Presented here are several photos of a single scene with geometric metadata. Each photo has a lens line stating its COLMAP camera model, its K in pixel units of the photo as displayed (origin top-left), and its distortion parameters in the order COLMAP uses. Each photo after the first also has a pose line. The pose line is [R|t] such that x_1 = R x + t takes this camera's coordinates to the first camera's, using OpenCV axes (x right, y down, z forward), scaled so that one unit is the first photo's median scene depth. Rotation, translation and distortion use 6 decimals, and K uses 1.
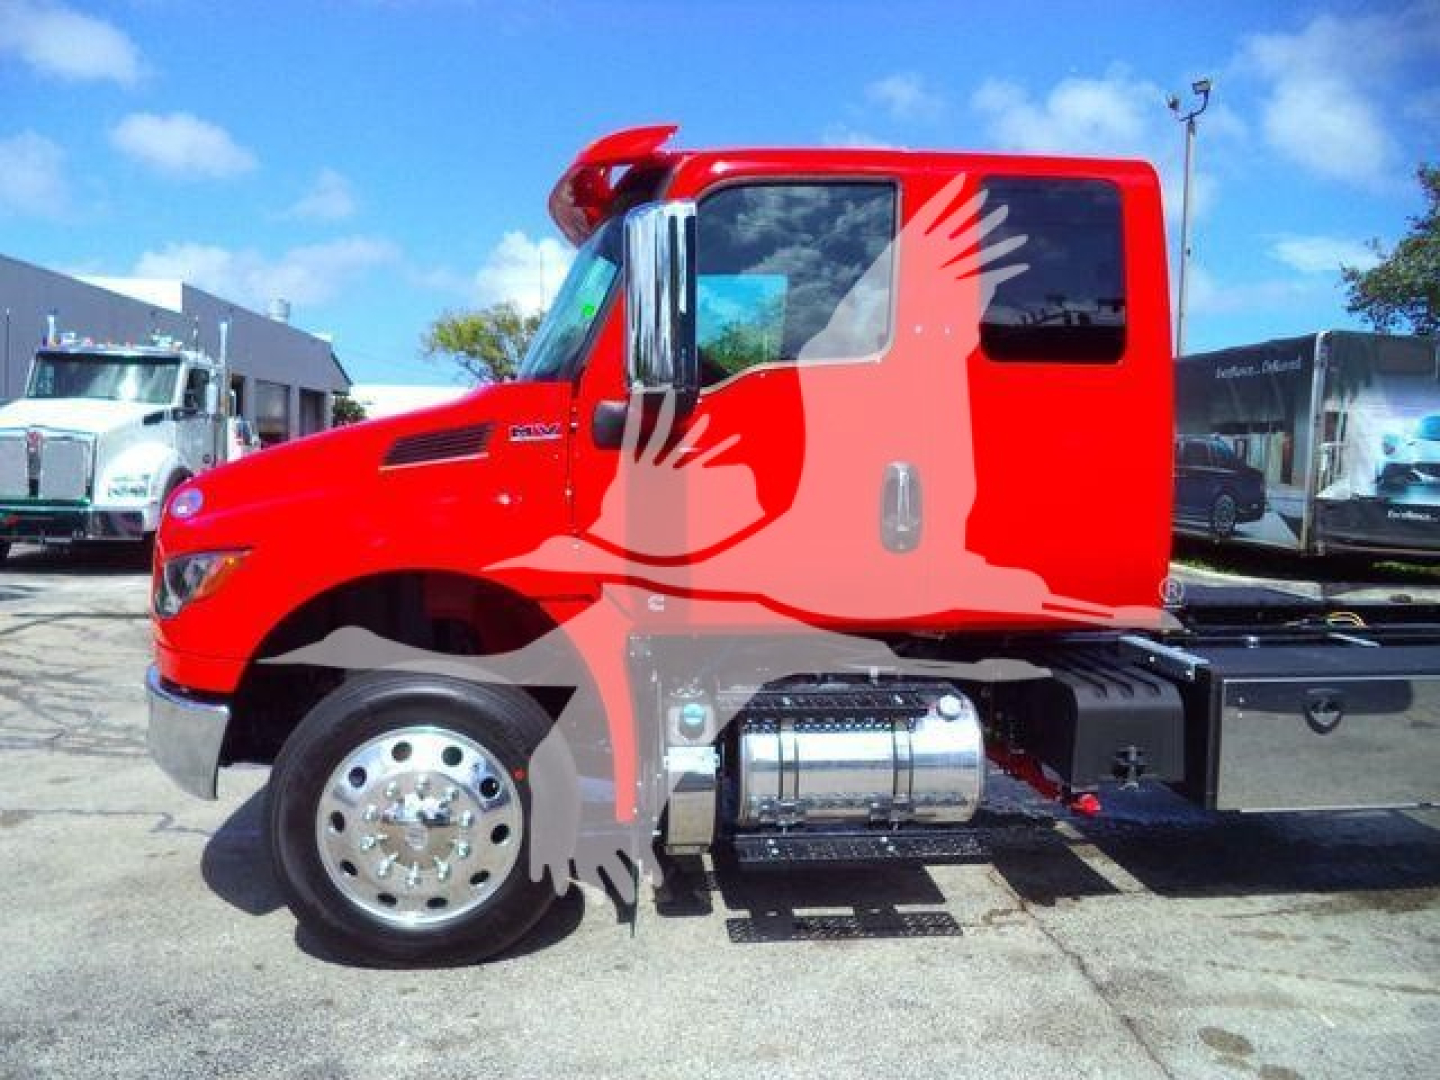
lens RADIAL K [[1180.1, 0, 730.6], [0, 1180.1, 537.9], [0, 0, 1]] dist [-0.027089, 0.002819]
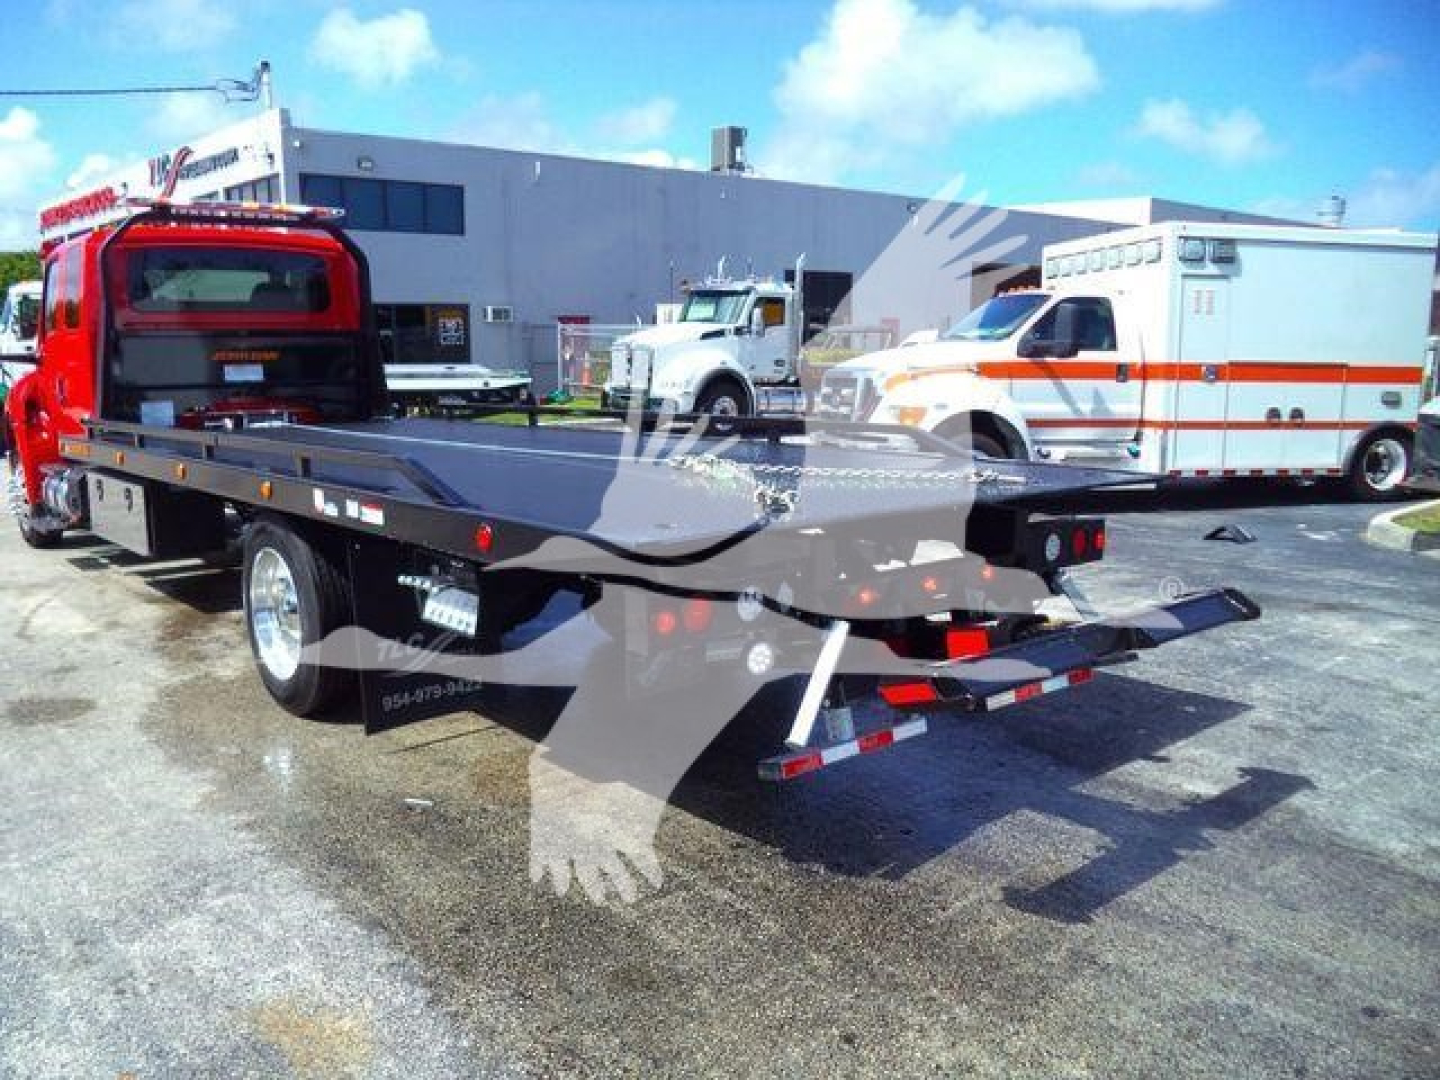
lens RADIAL K [[1169.2, 0, 738.7], [0, 1169.2, 540.8], [0, 0, 1]] dist [-0.046540, 0.001363]
pose [[0.559570, 0.114661, -0.820813, 0.771572], [-0.043749, 0.993089, 0.108902, -0.008229], [0.827628, -0.025028, 0.560719, 0.224135]]
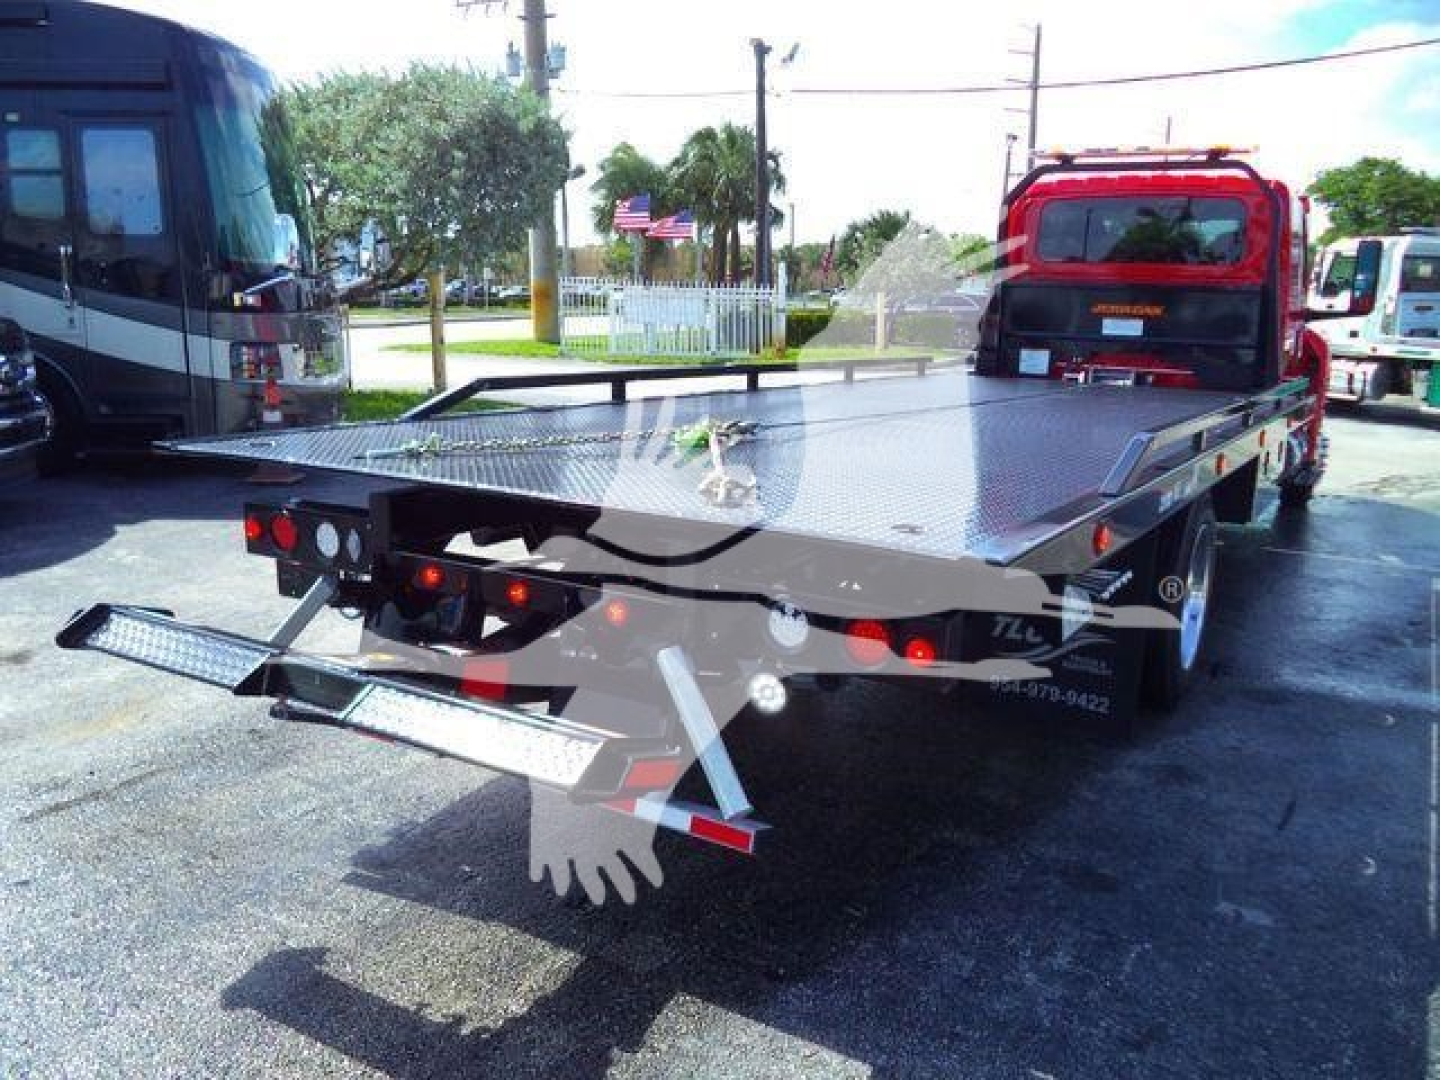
lens RADIAL K [[1191.9, 0, 720.0], [0, 1191.9, 540.0], [0, 0, 1]] dist [-0.046663, 0.045345]
pose [[-0.608261, 0.126887, -0.783529, 0.719552], [-0.096924, 0.967879, 0.231985, -0.033603], [0.787797, 0.217050, -0.576424, 0.564259]]
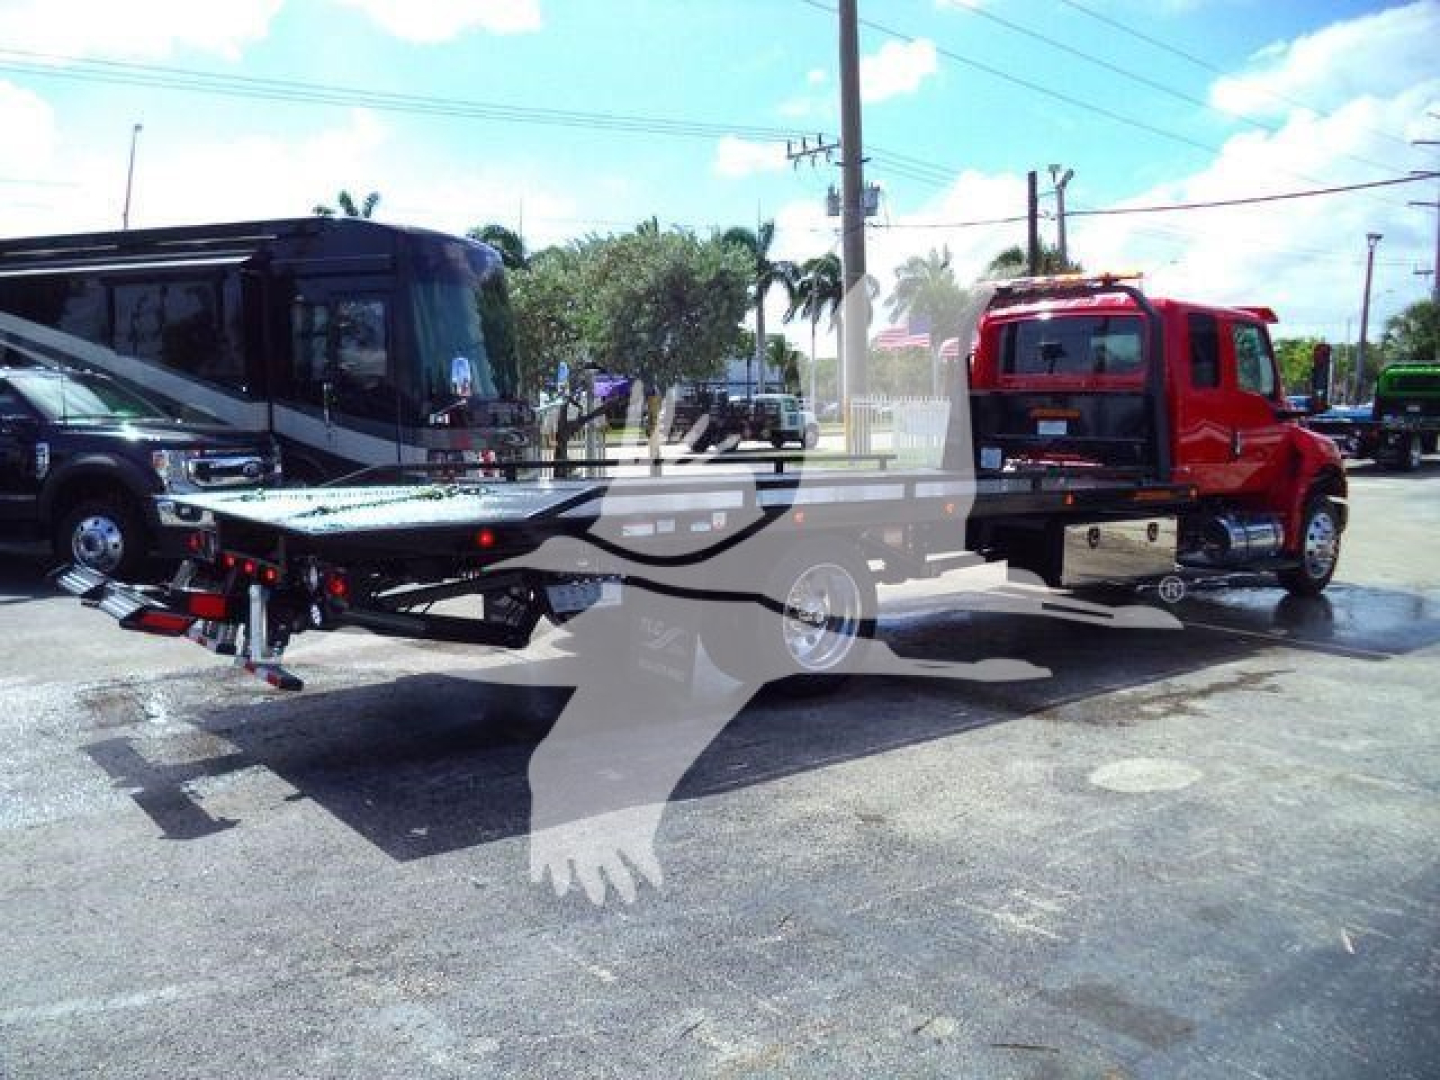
lens RADIAL K [[1163.6, 0, 755.8], [0, 1163.6, 571.2], [0, 0, 1]] dist [0.009982, 0.004944]
pose [[-0.816940, 0.058363, -0.573762, 0.670173], [-0.065065, 0.979188, 0.192245, -0.058503], [0.573040, 0.194384, -0.796141, 0.824450]]
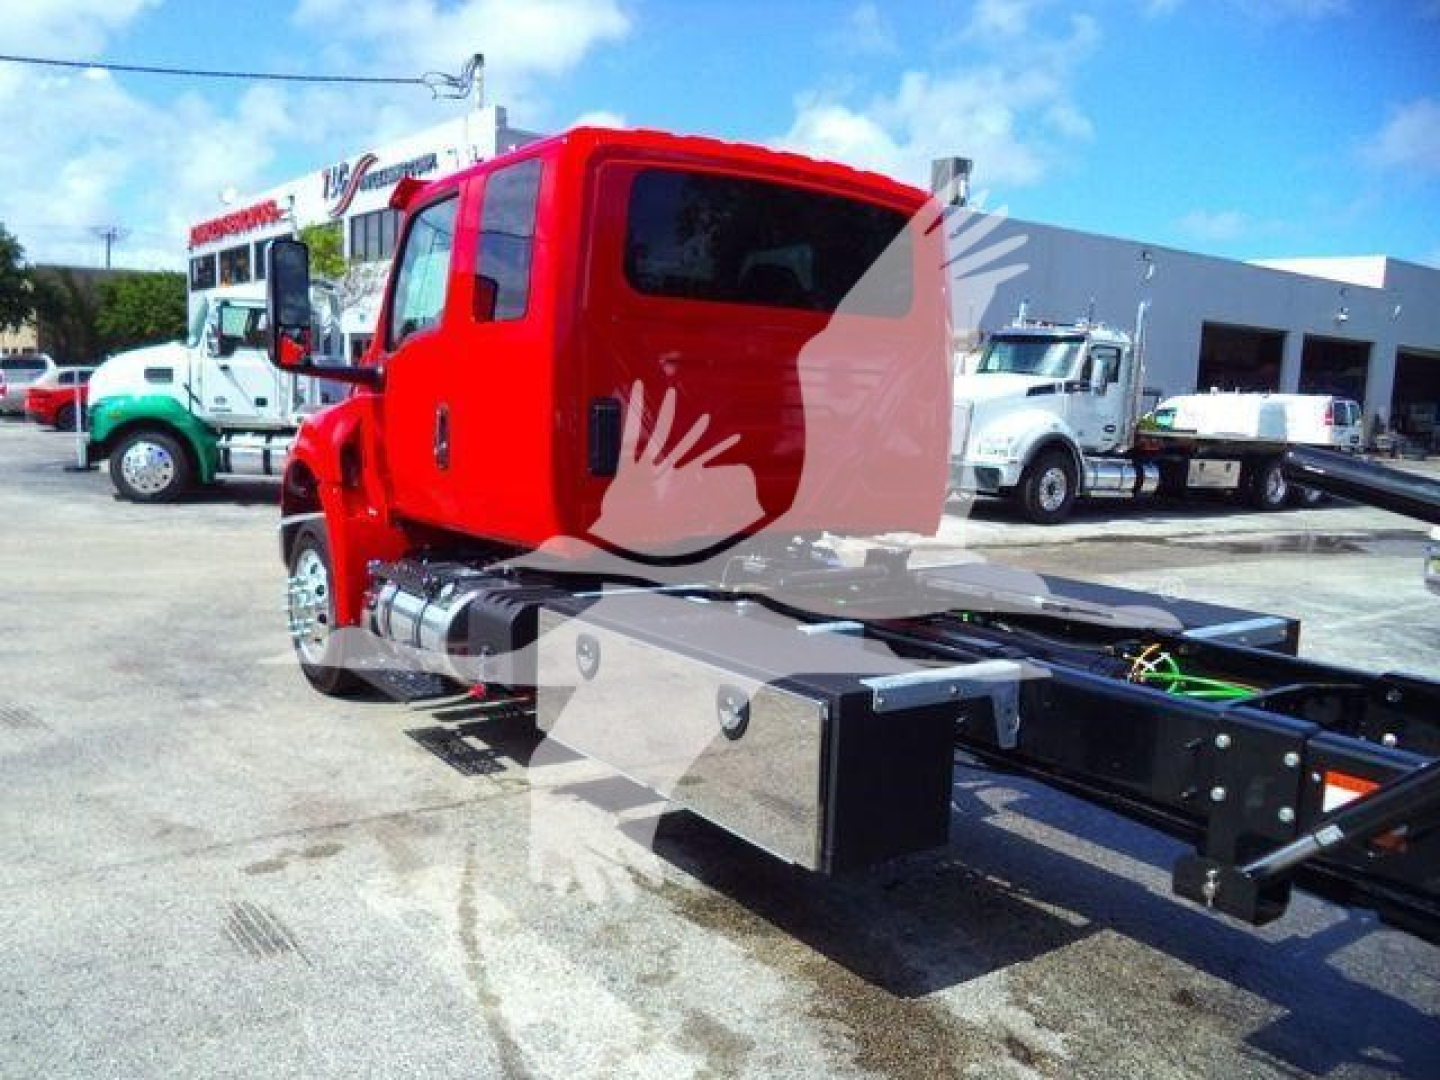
lens RADIAL K [[1191.9, 0, 720.0], [0, 1191.9, 540.0], [0, 0, 1]] dist [-0.046663, 0.045345]
pose [[0.477414, 0.103578, -0.872552, 0.407753], [-0.090732, 0.993531, 0.068295, -0.007074], [0.873982, 0.046563, 0.483723, 0.176819]]
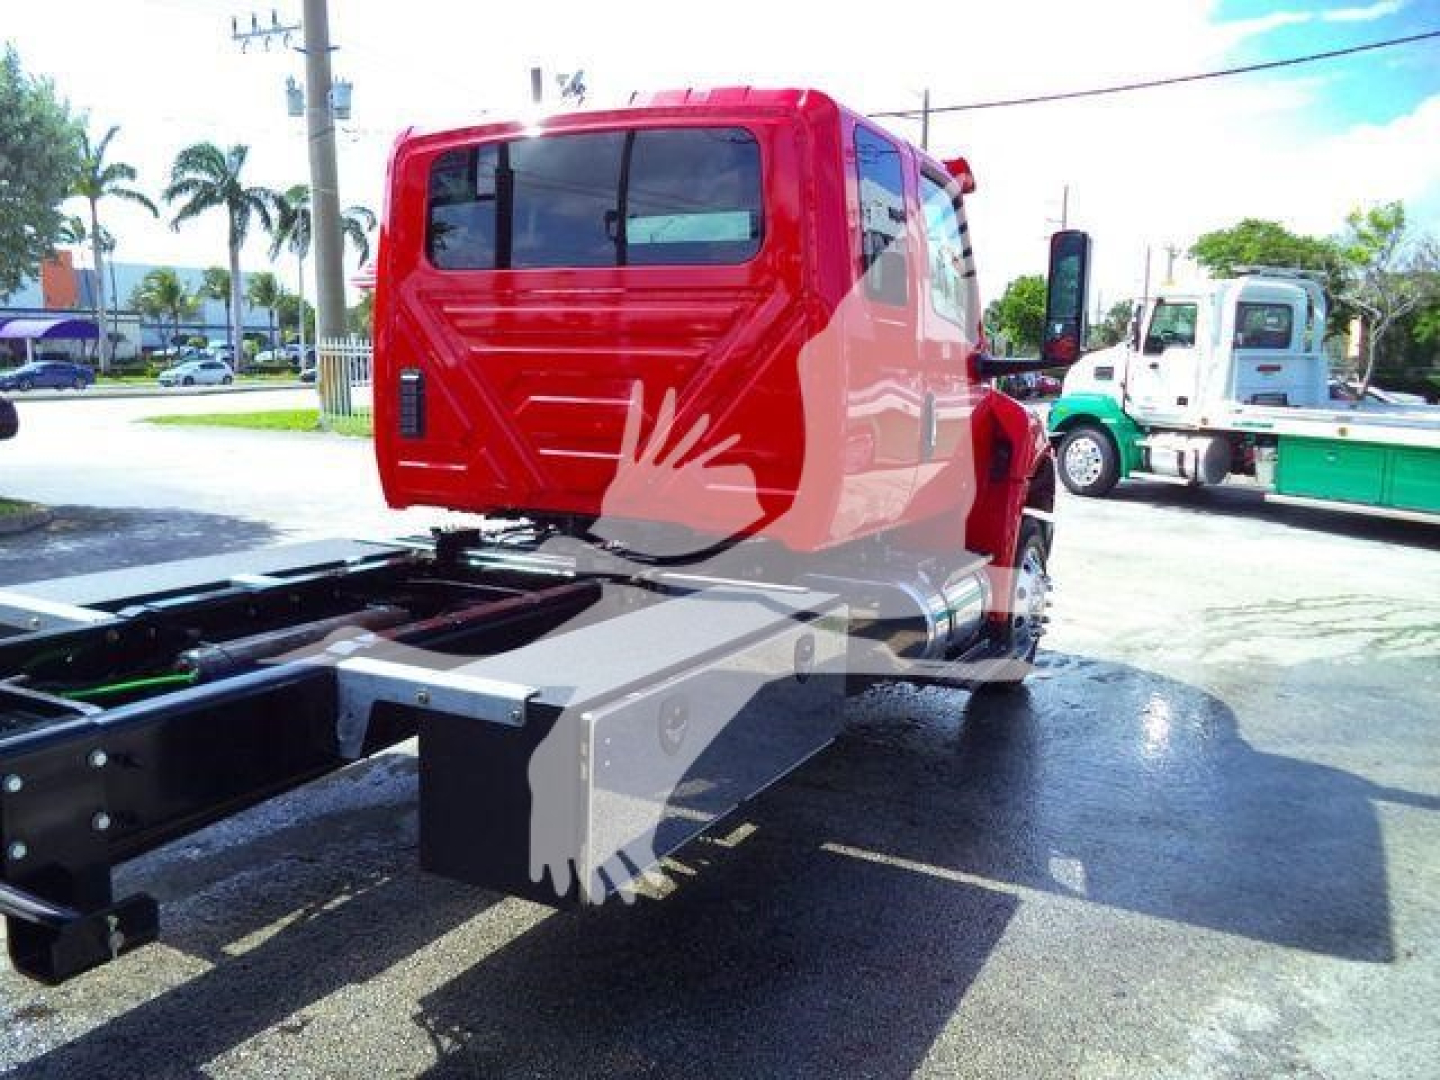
lens RADIAL K [[1194.5, 0, 703.6], [0, 1194.5, 539.9], [0, 0, 1]] dist [-0.007870, -0.012201]
pose [[-0.564052, 0.087185, -0.821124, 0.356489], [-0.098636, 0.980176, 0.171829, -0.038038], [0.819827, 0.177913, -0.544270, 0.560794]]
